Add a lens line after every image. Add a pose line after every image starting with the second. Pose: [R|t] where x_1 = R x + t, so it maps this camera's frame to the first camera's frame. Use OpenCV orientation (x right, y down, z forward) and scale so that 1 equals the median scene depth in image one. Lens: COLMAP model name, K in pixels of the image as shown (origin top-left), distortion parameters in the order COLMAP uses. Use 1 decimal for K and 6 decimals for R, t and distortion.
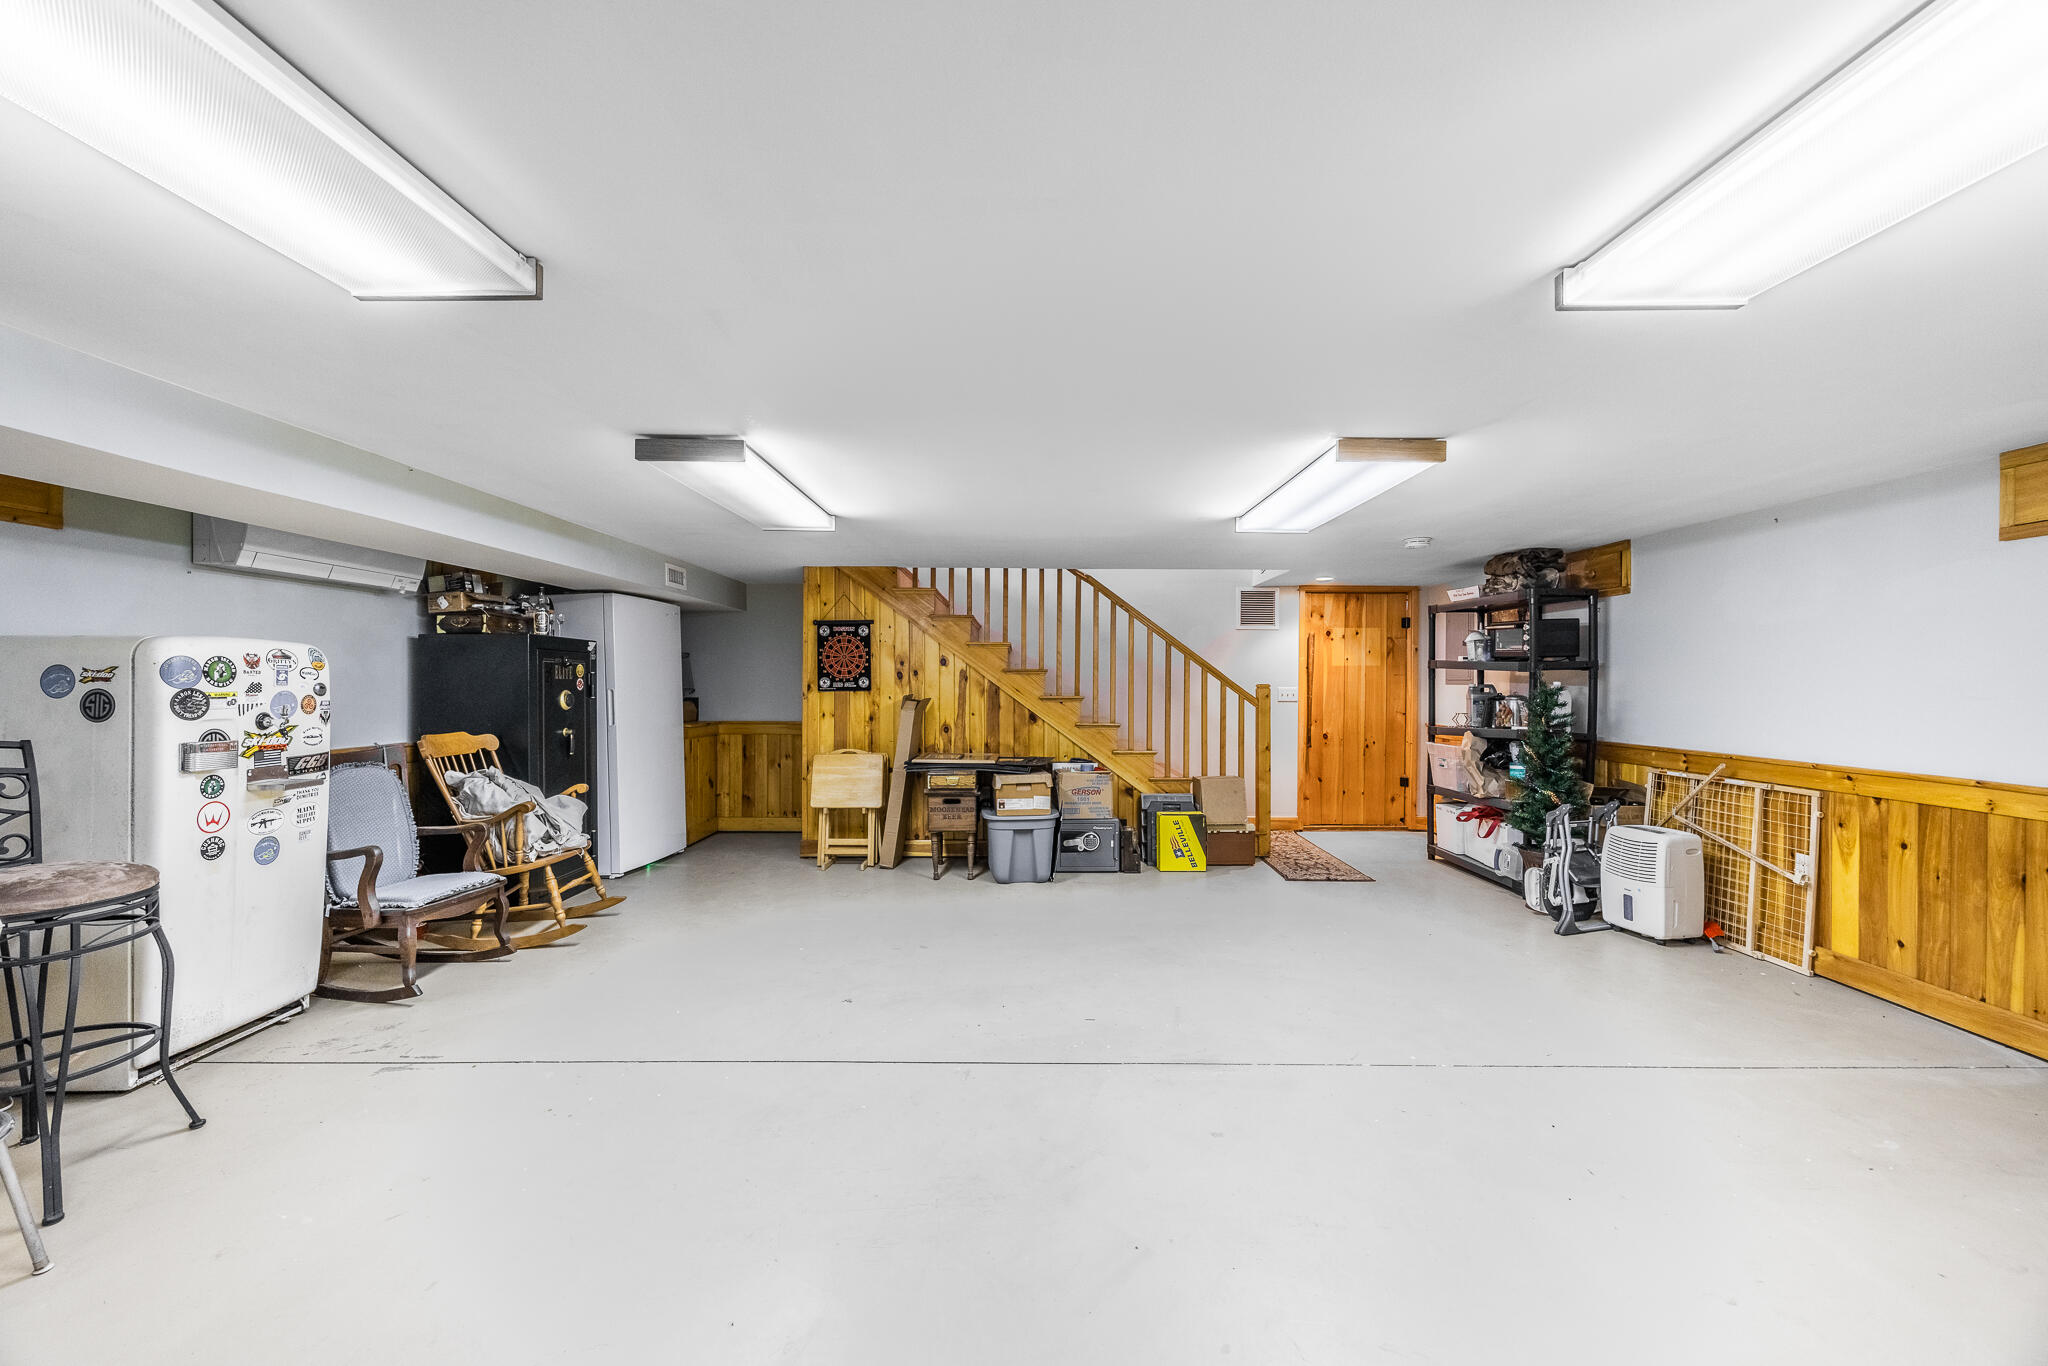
lens RADIAL K [[797.1, 0, 1032.7], [0, 797.1, 685.9], [0, 0, 1]] dist [0.010042, 0.000108]
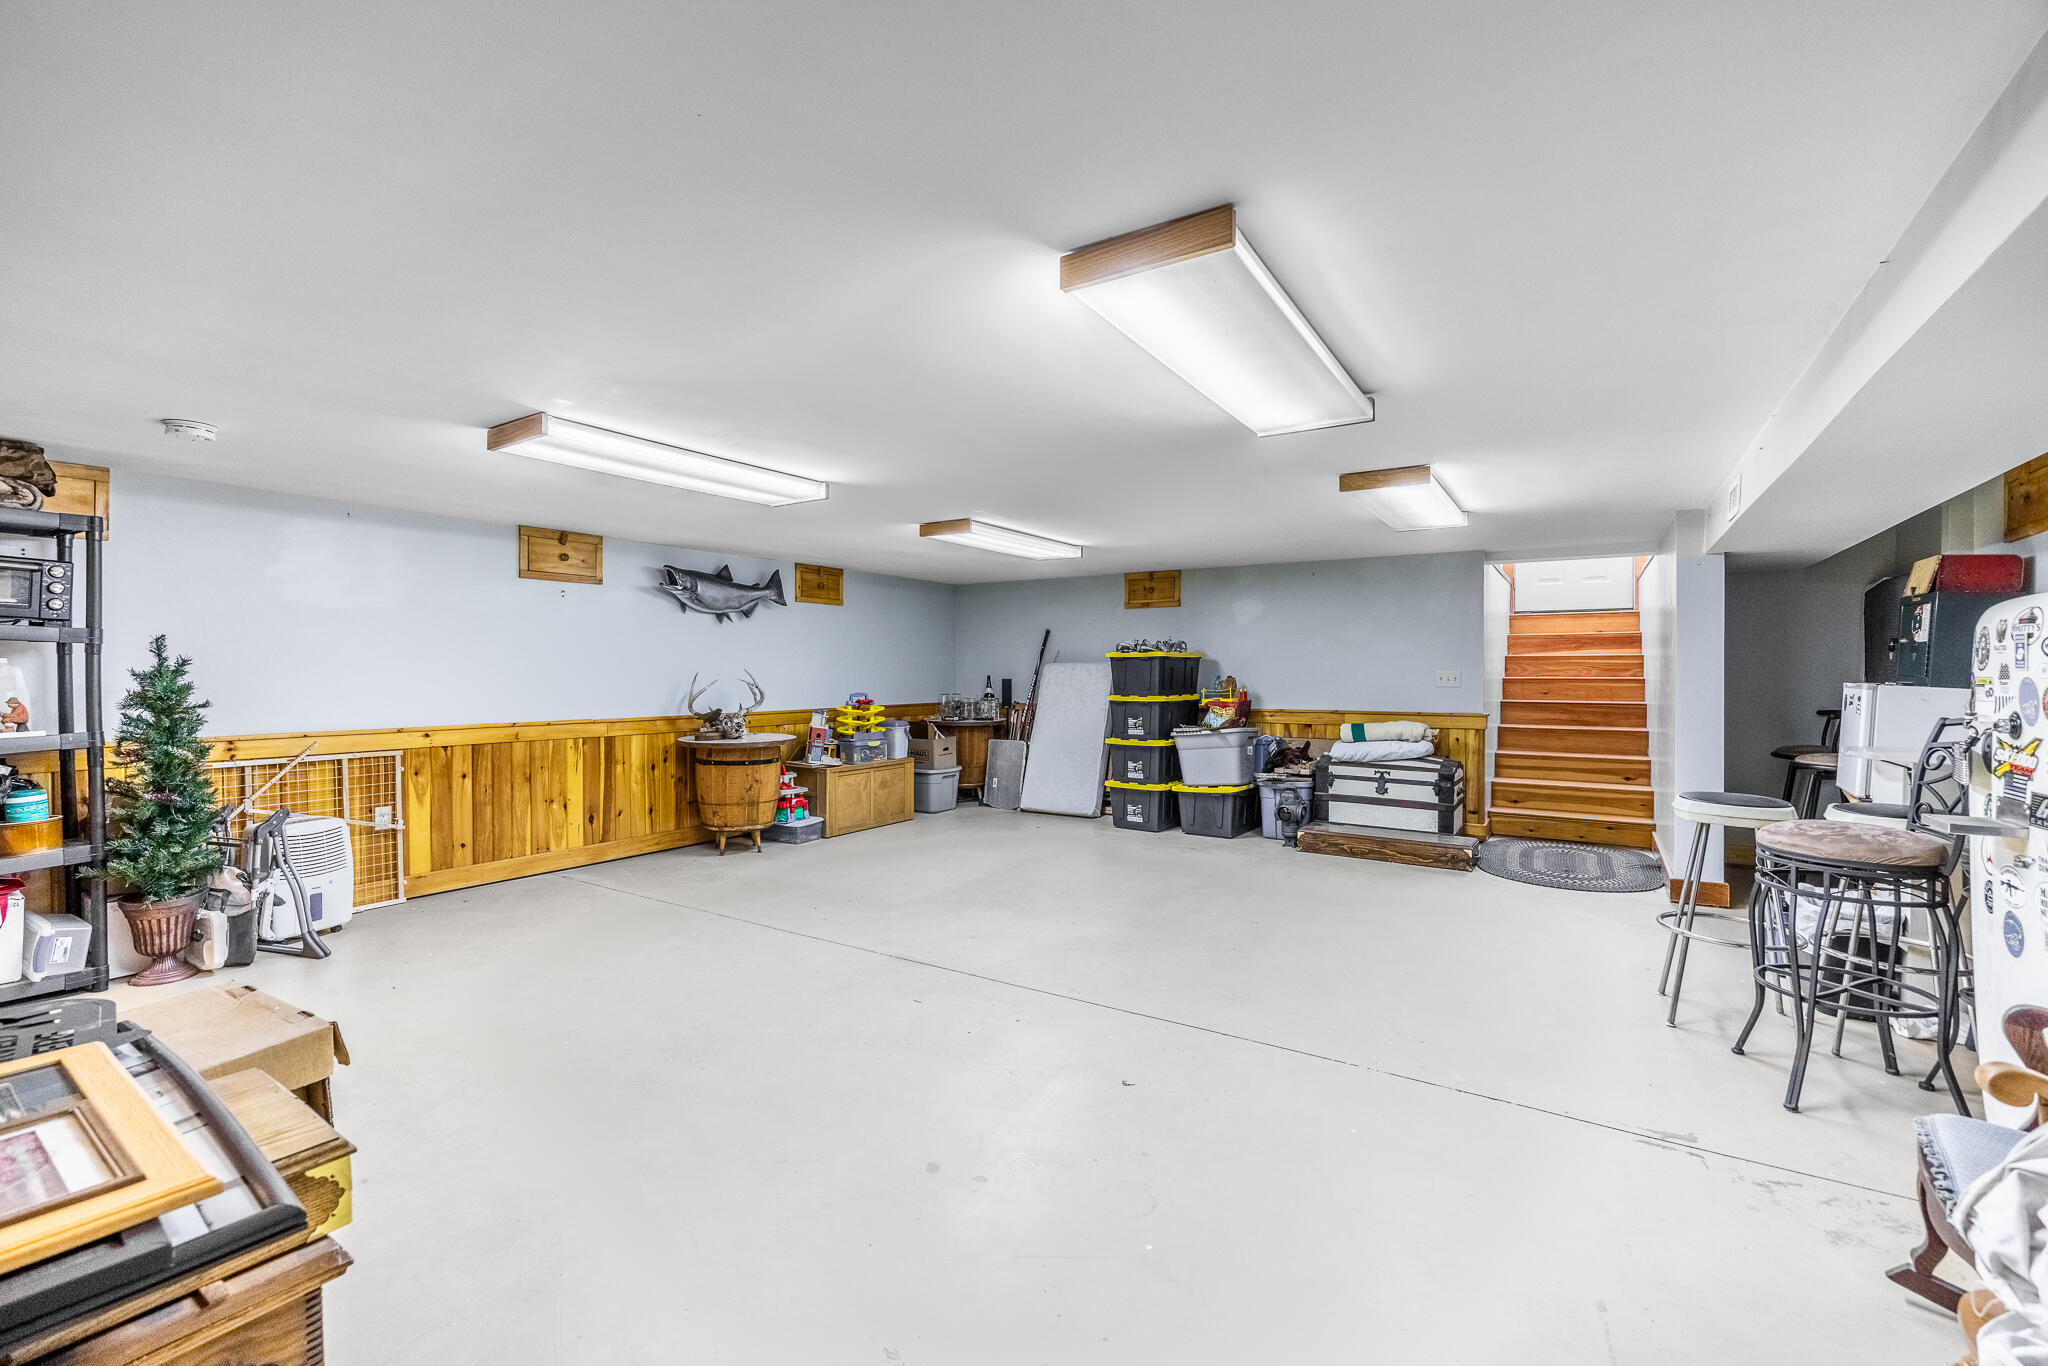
lens RADIAL K [[849.4, 0, 1030.1], [0, 849.4, 677.8], [0, 0, 1]] dist [0.000510, 0.000024]
pose [[-0.828137, -0.010957, 0.560419, -0.590125], [-0.000476, 0.999822, 0.018844, -0.004348], [-0.560525, 0.015339, -0.827995, 1.684658]]
